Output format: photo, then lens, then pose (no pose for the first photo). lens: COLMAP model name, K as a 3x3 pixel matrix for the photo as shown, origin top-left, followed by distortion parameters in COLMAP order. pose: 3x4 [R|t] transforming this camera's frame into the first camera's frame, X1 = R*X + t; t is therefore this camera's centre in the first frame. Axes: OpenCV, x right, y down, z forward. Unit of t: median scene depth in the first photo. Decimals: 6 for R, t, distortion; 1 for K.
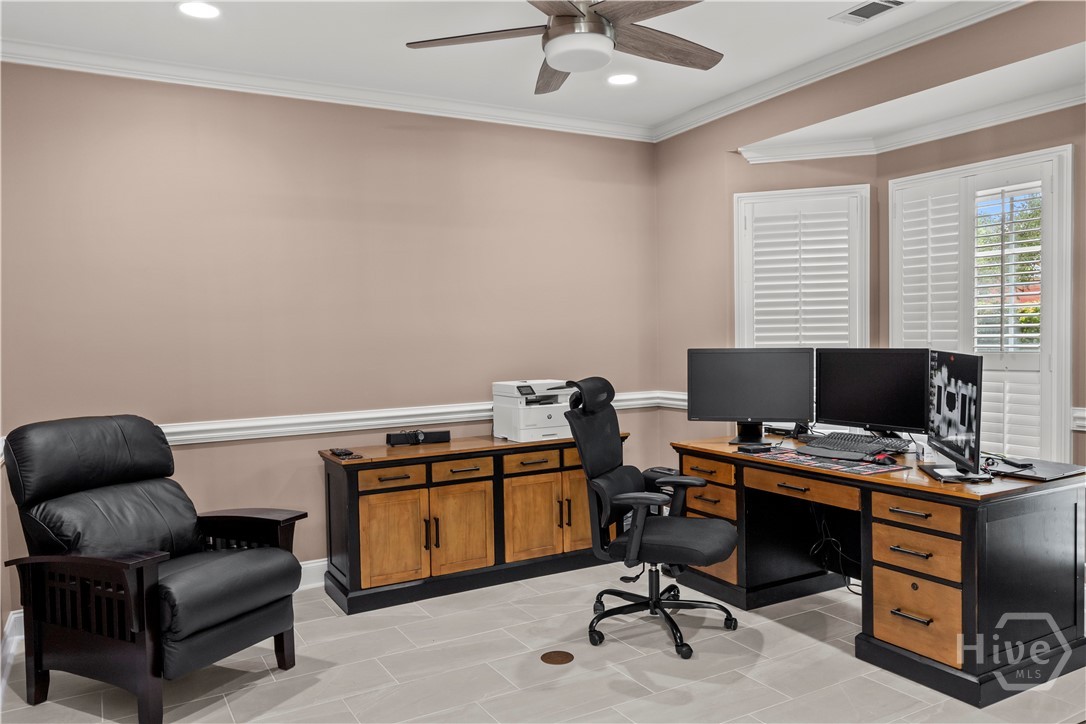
lens RADIAL K [[795.1, 0, 546.8], [0, 795.1, 362.2], [0, 0, 1]] dist [0.011464, -0.004130]
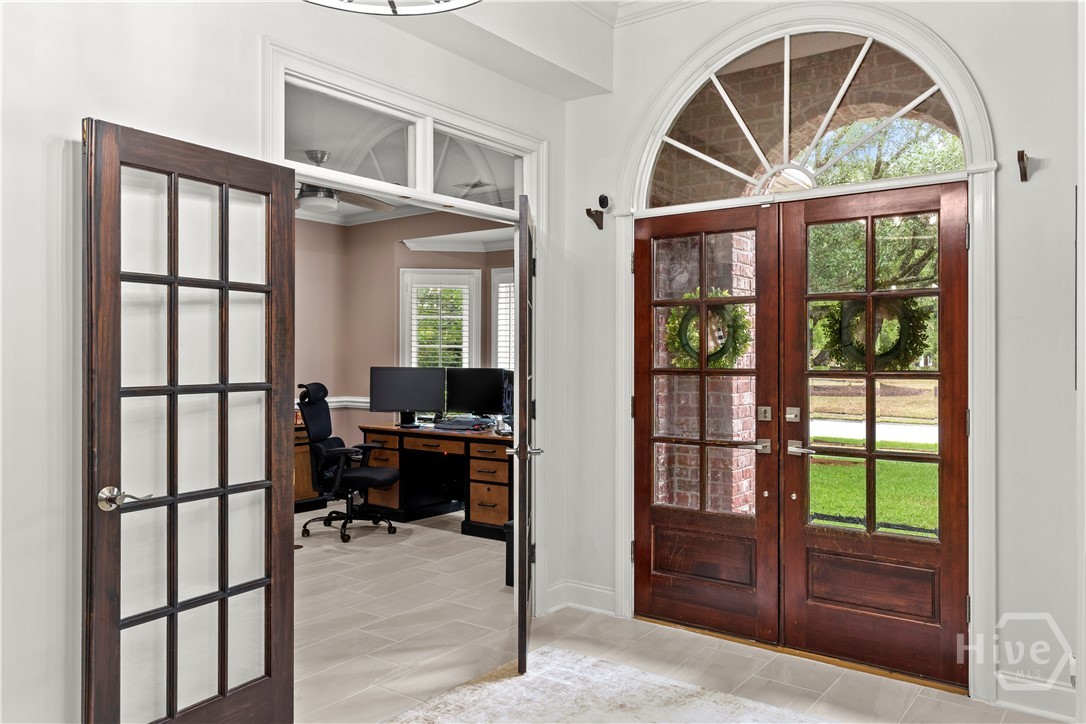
lens RADIAL K [[795.1, 0, 546.8], [0, 795.1, 362.2], [0, 0, 1]] dist [0.011464, -0.004130]
pose [[0.915440, 0.019258, 0.401992, -0.154444], [-0.006705, 0.999446, -0.032611, 0.025980], [-0.402398, 0.027159, 0.915062, -0.664574]]
